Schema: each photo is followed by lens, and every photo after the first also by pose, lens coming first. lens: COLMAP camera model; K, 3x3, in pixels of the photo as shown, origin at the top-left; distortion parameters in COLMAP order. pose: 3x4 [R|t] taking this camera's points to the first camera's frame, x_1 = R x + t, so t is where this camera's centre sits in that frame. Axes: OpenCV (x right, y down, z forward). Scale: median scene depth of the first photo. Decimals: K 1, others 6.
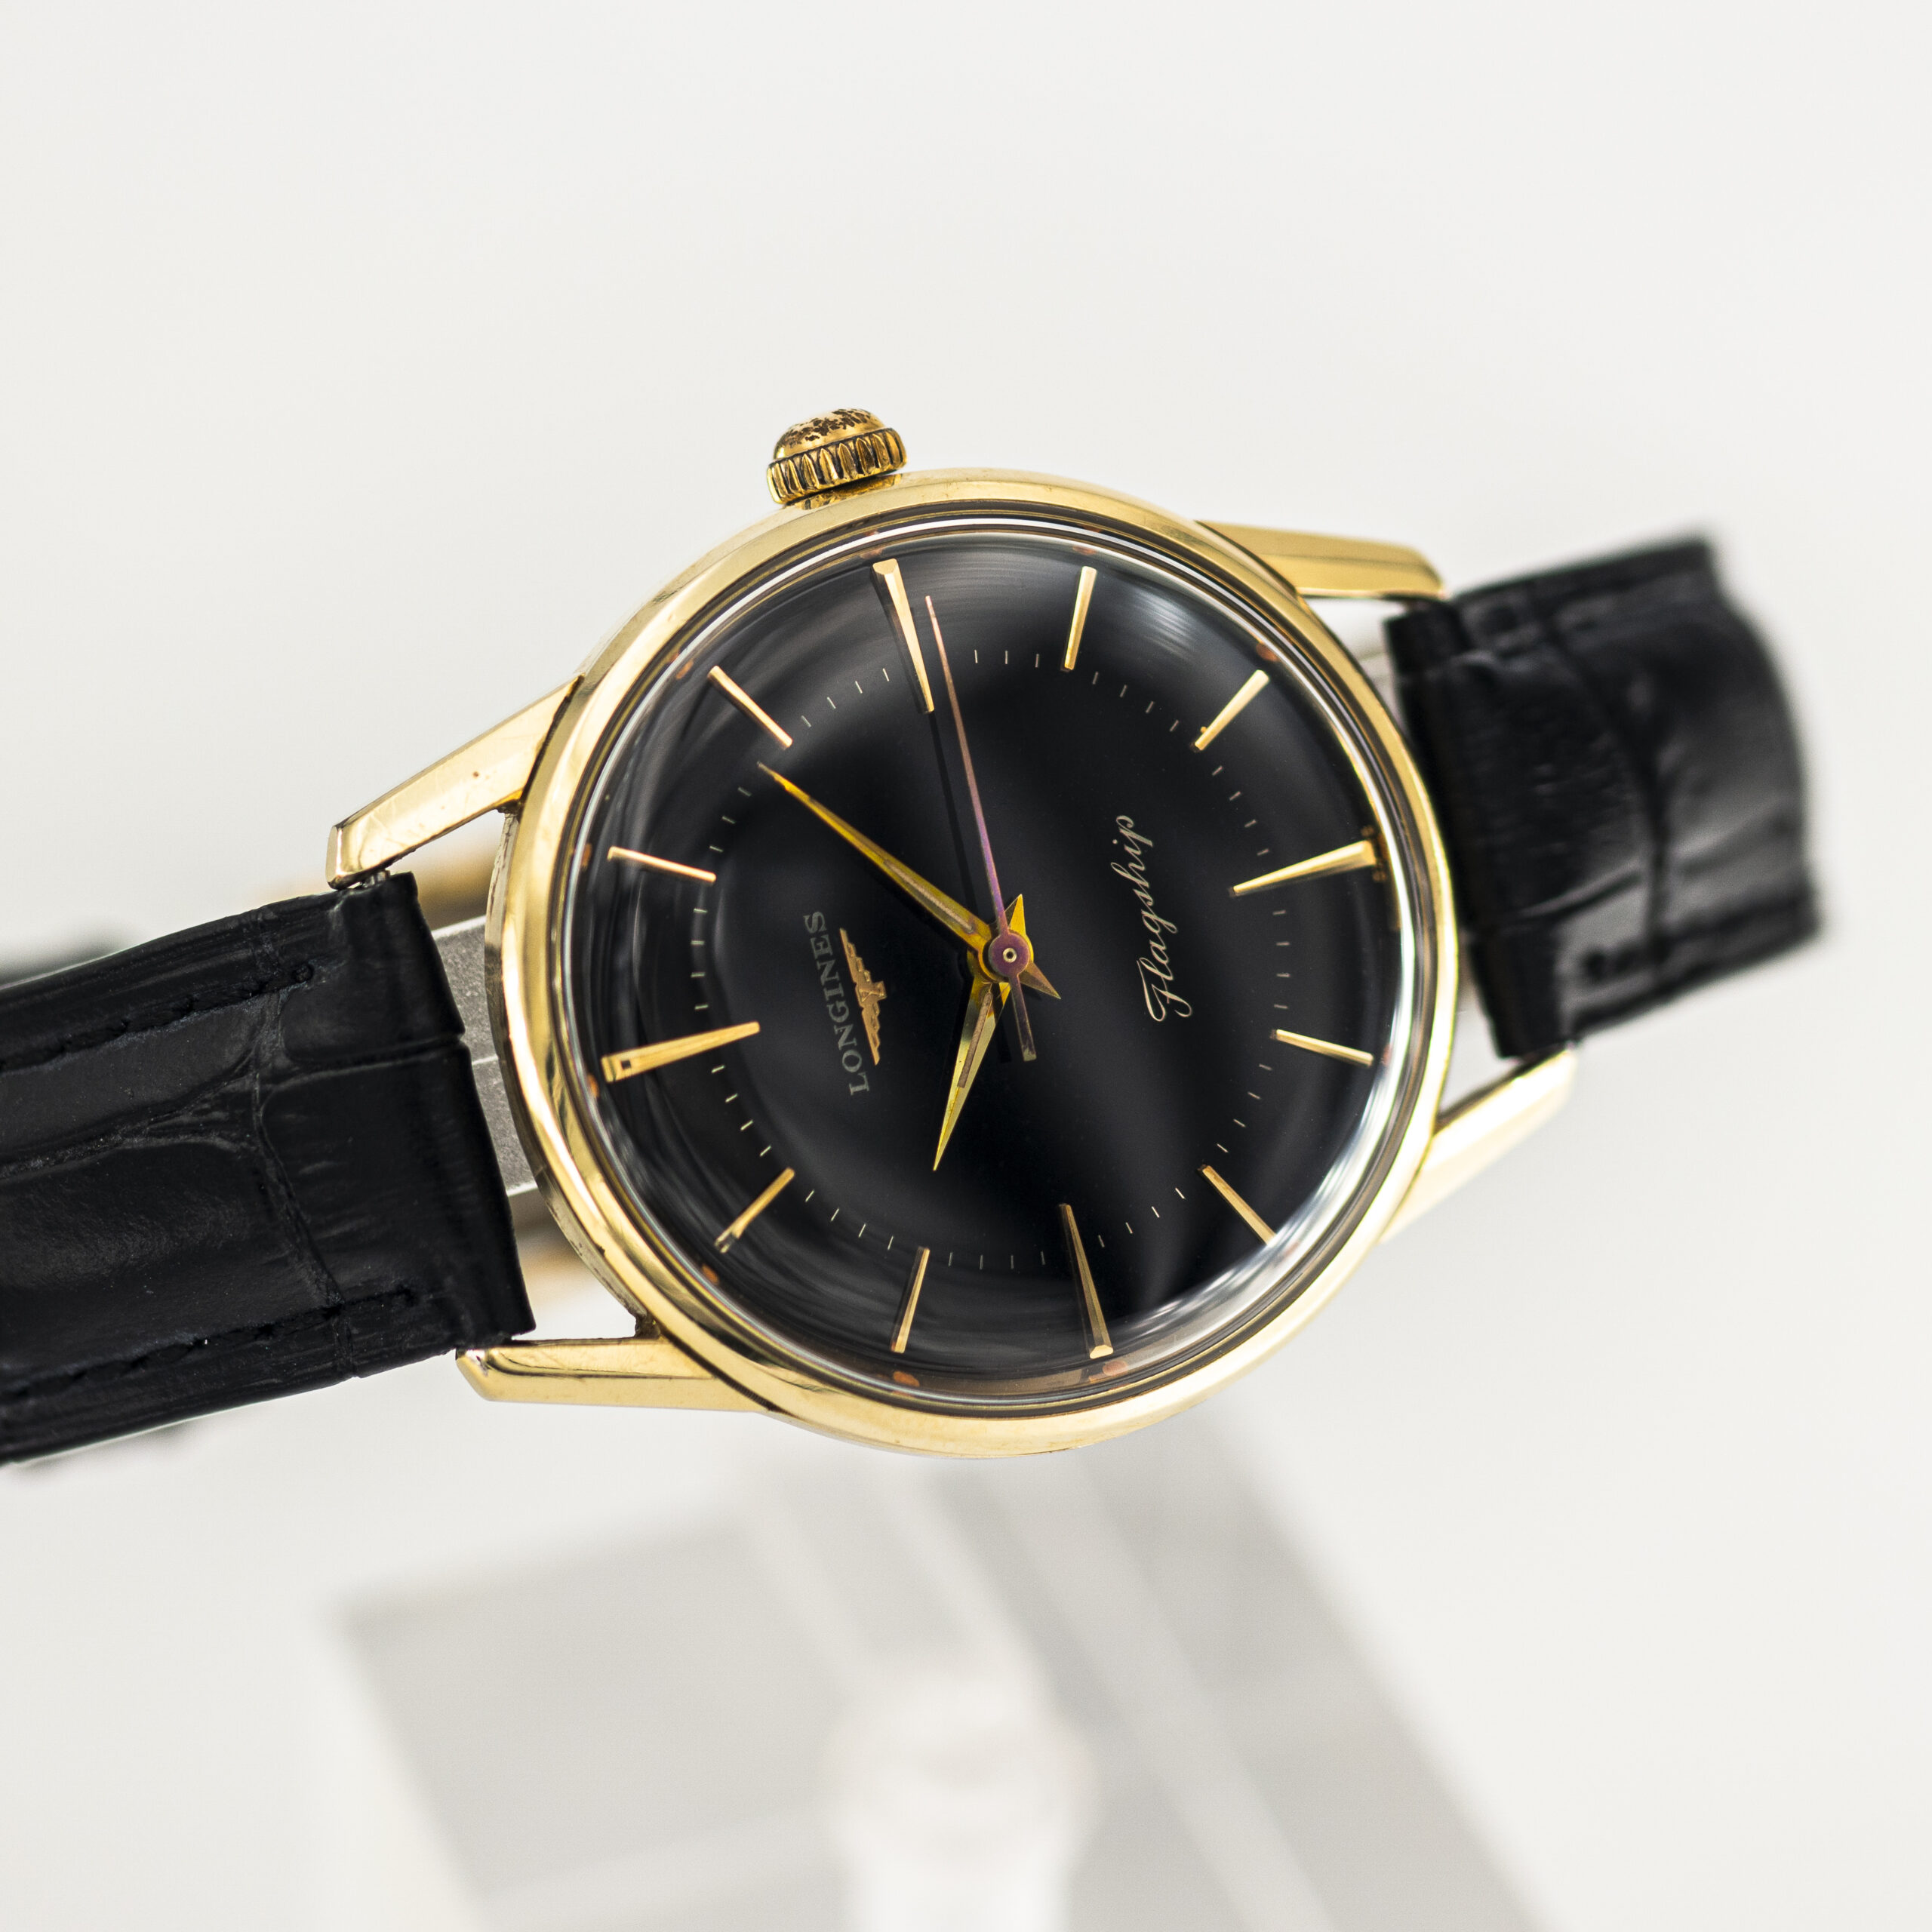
lens RADIAL K [[10780.1, 0, 966.0], [0, 10780.1, 966.0], [0, 0, 1]] dist [0.206035, 14.573974]
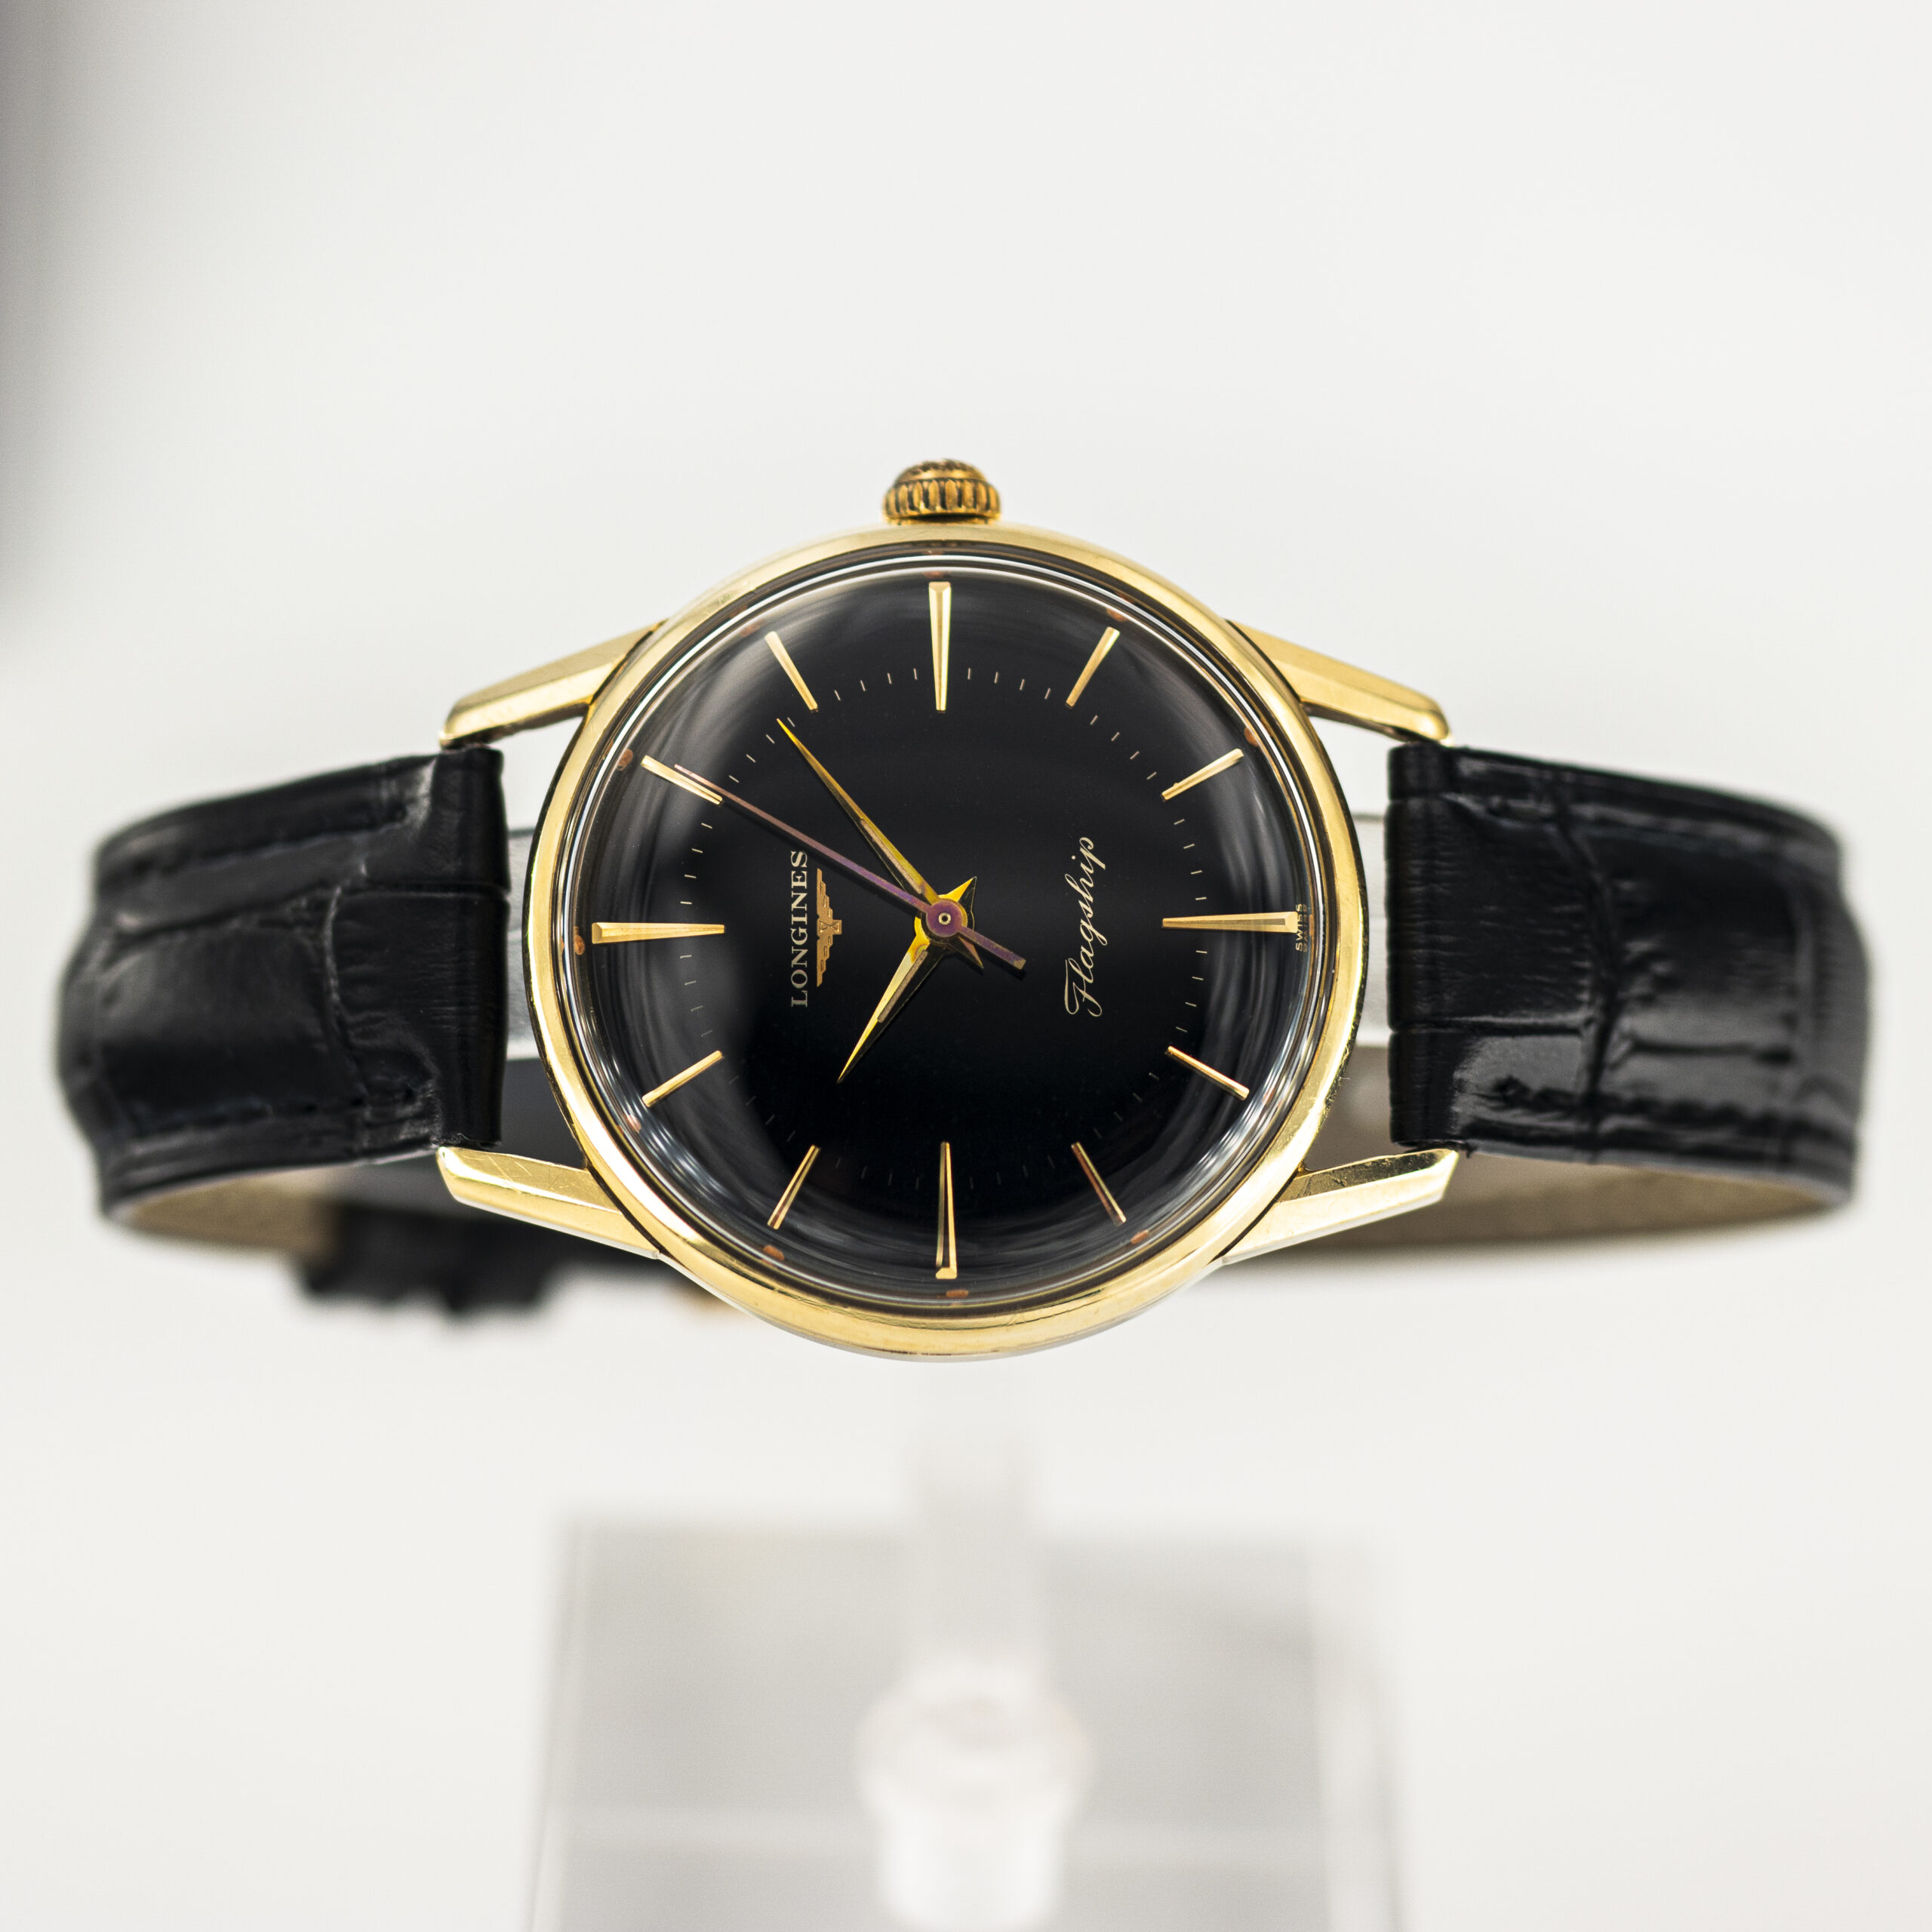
lens RADIAL K [[10780.1, 0, 966.0], [0, 10780.1, 966.0], [0, 0, 1]] dist [0.206035, 14.573974]
pose [[0.926525, 0.210172, -0.312057, 0.369957], [-0.251197, 0.963042, -0.097211, 0.116263], [0.280093, 0.168456, 0.945077, -0.105361]]
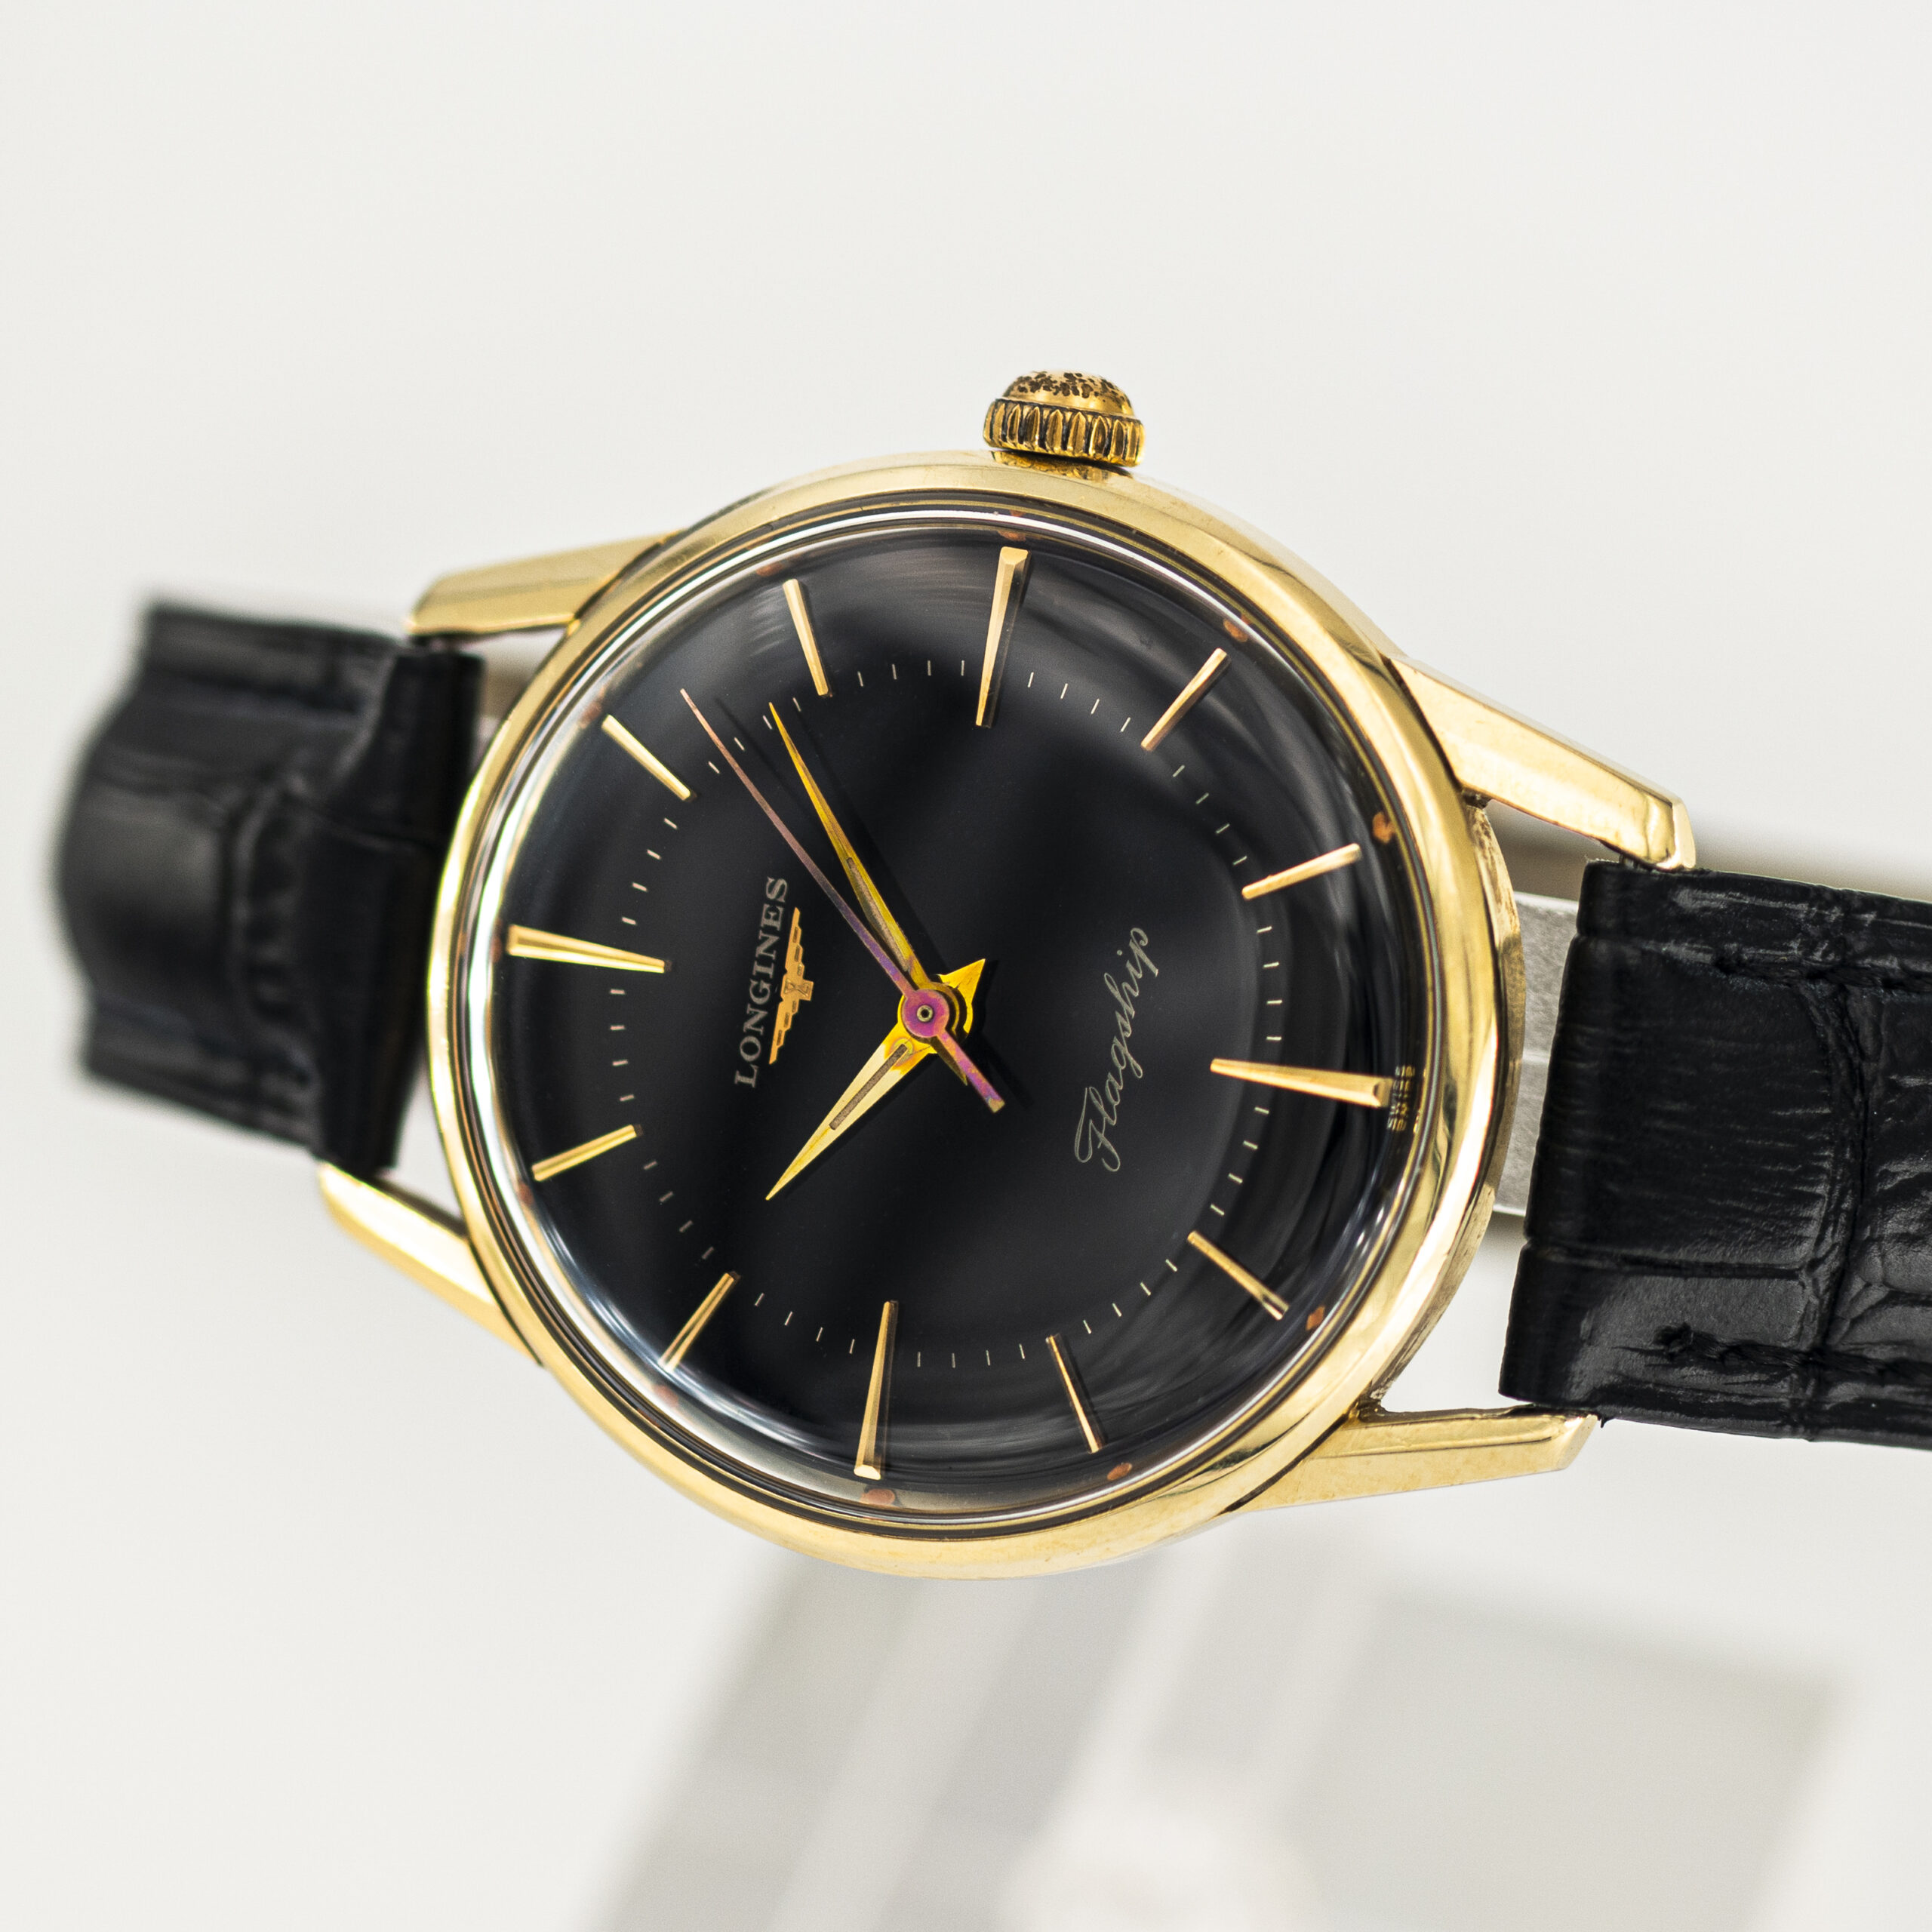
lens RADIAL K [[10780.1, 0, 966.0], [0, 10780.1, 966.0], [0, 0, 1]] dist [0.206035, 14.573974]
pose [[0.747111, 0.414159, -0.519902, 0.456350], [-0.381828, 0.907641, 0.174341, -0.157176], [0.544089, 0.068261, 0.836246, 0.267112]]
